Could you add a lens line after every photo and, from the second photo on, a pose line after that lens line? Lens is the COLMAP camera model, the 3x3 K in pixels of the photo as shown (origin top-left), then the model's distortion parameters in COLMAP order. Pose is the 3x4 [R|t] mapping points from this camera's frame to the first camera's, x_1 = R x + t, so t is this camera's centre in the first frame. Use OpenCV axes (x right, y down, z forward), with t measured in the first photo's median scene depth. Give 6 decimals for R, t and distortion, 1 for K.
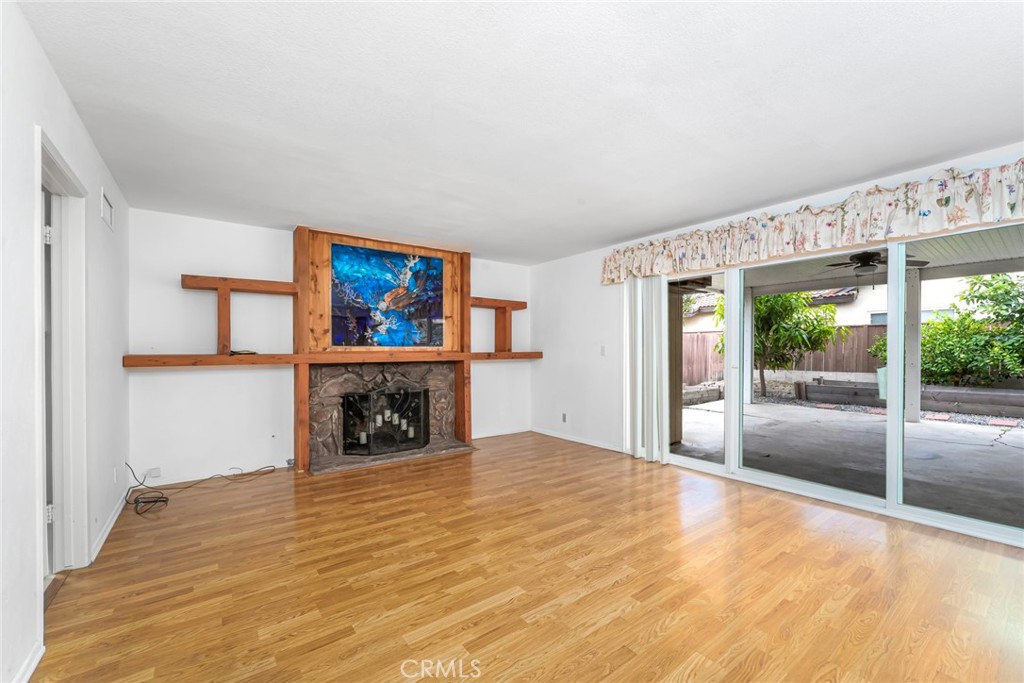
lens RADIAL K [[416.2, 0, 511.6], [0, 416.2, 354.8], [0, 0, 1]] dist [-0.018654, 0.000156]
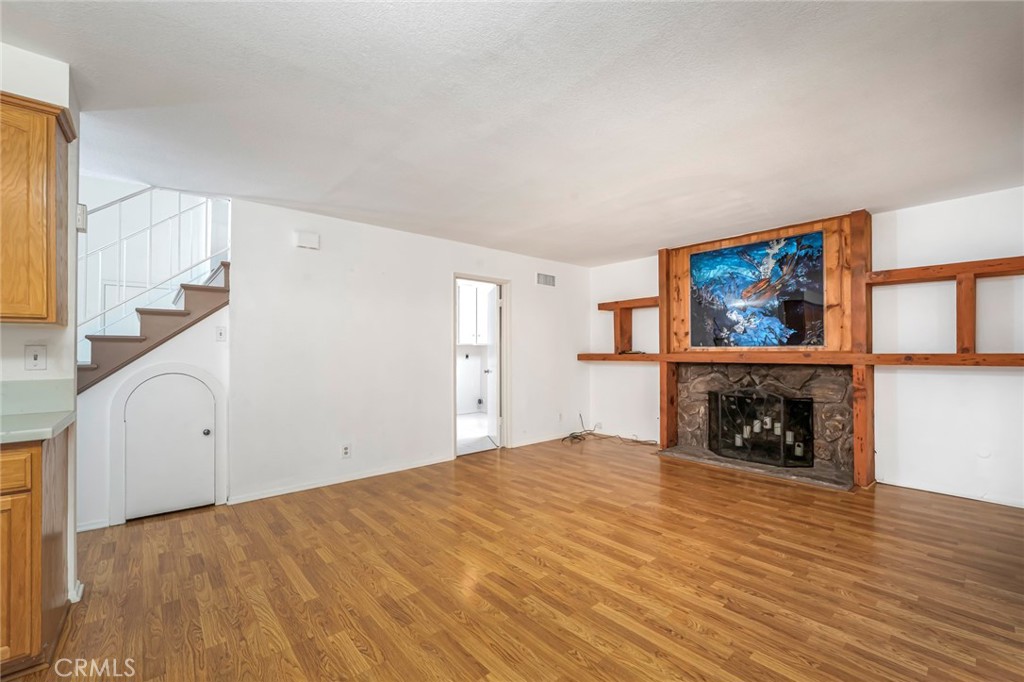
lens RADIAL K [[422.5, 0, 513.7], [0, 422.5, 347.7], [0, 0, 1]] dist [-0.022649, 0.007668]
pose [[0.078746, -0.006495, -0.996874, 0.611536], [-0.007265, 0.999948, -0.007089, -0.006813], [0.996868, 0.007801, 0.078695, 0.409678]]
